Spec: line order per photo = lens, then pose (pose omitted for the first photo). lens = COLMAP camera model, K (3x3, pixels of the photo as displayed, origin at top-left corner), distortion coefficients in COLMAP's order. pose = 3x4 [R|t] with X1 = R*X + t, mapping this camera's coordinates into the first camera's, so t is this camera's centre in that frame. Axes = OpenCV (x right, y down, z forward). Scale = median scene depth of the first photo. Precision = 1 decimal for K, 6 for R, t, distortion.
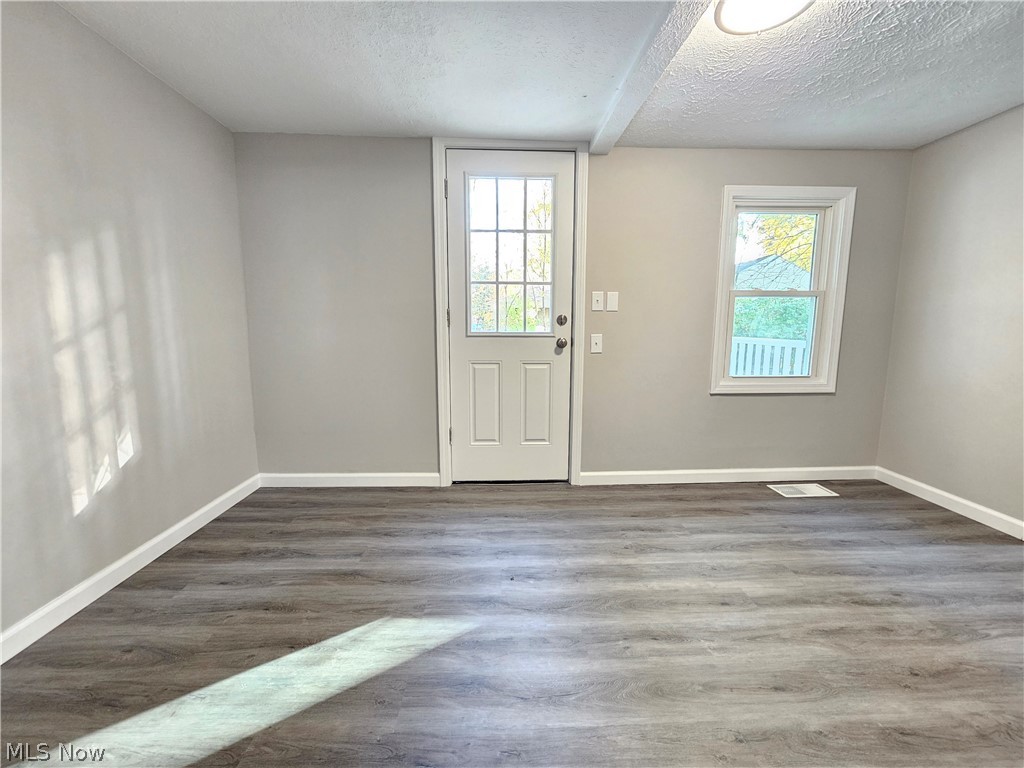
lens RADIAL K [[420.0, 0, 514.9], [0, 420.0, 388.7], [0, 0, 1]] dist [-0.000644, 0.000223]
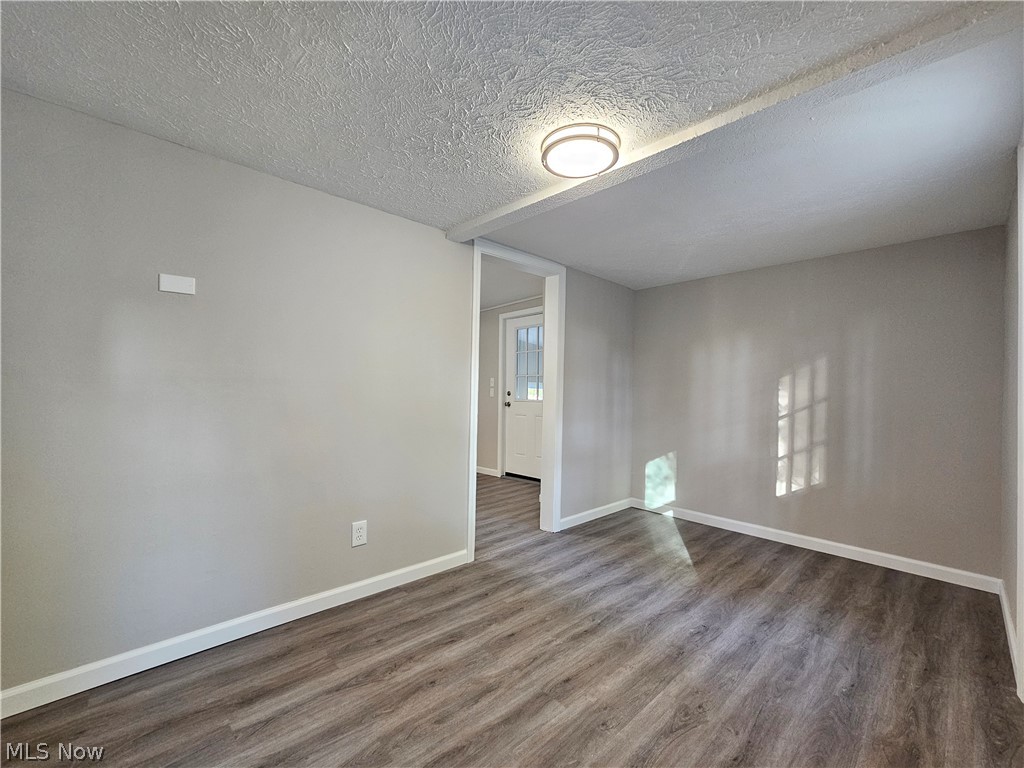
lens RADIAL K [[433.9, 0, 517.1], [0, 433.9, 380.0], [0, 0, 1]] dist [-0.000667, 0.000091]
pose [[-0.758595, -0.031022, -0.650823, 1.299954], [-0.112939, 0.990006, 0.084452, -0.295228], [0.641699, 0.137568, -0.754518, 1.608800]]
